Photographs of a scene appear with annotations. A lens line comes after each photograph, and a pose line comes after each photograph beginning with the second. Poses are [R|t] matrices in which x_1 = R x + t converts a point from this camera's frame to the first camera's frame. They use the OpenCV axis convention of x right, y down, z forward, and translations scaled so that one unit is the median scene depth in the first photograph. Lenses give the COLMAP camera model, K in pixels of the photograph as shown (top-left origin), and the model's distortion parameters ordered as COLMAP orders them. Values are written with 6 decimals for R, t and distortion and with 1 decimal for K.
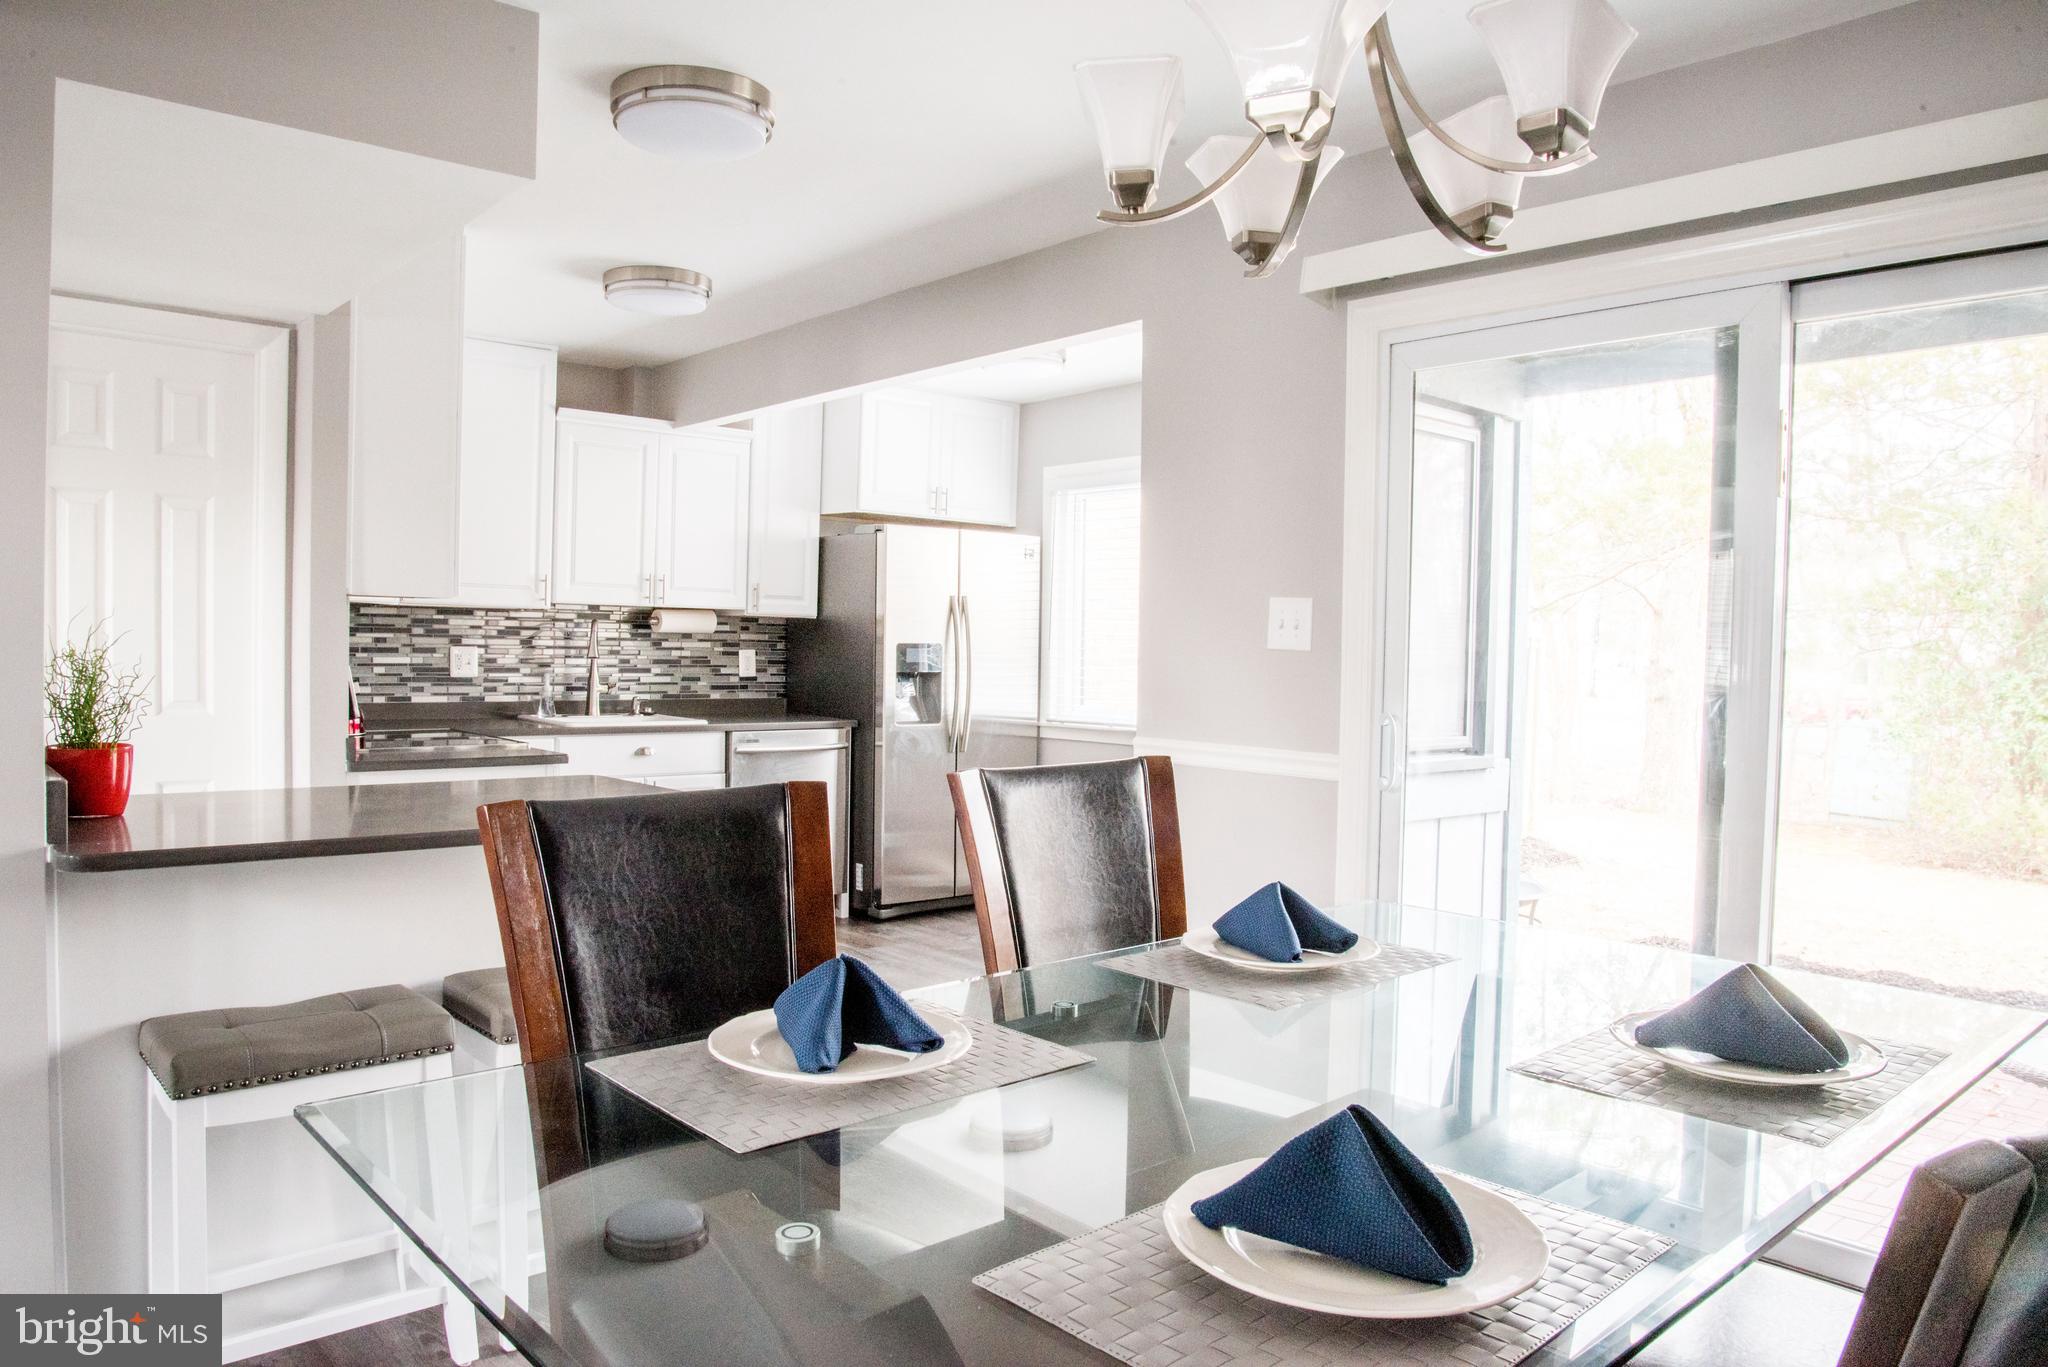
lens RADIAL K [[1355.3, 0, 990.5], [0, 1355.3, 683.0], [0, 0, 1]] dist [-0.070501, 0.001701]
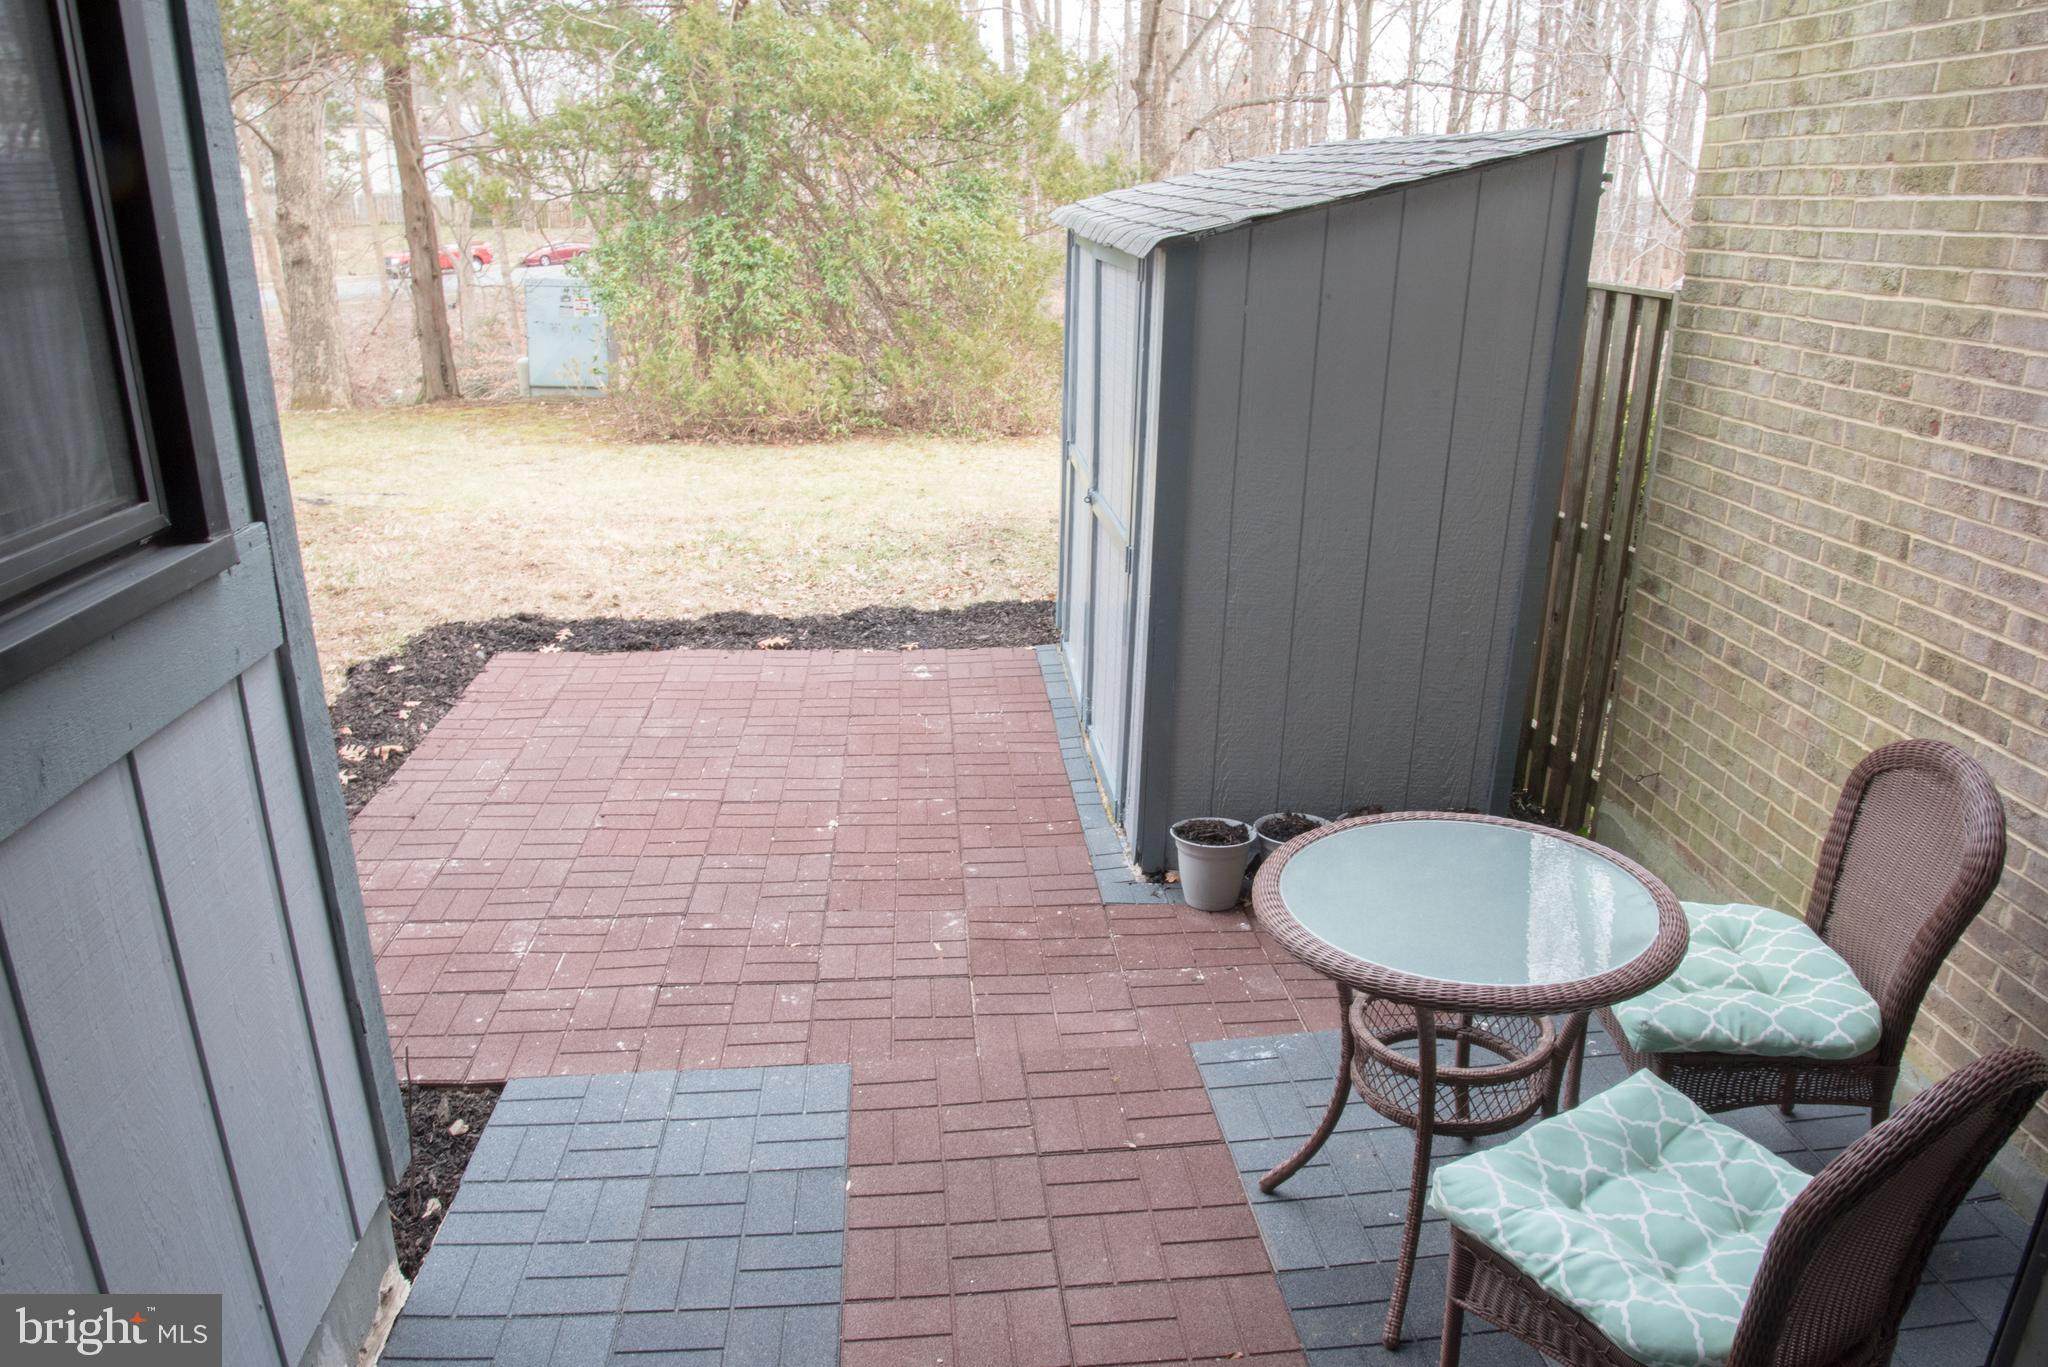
lens RADIAL K [[1355.3, 0, 990.5], [0, 1355.3, 683.0], [0, 0, 1]] dist [-0.070501, 0.001701]
pose [[0.581287, -0.289959, 0.760282, 0.085758], [0.029274, 0.941201, 0.336577, -0.011568], [-0.813172, -0.173391, 0.555596, 0.258219]]
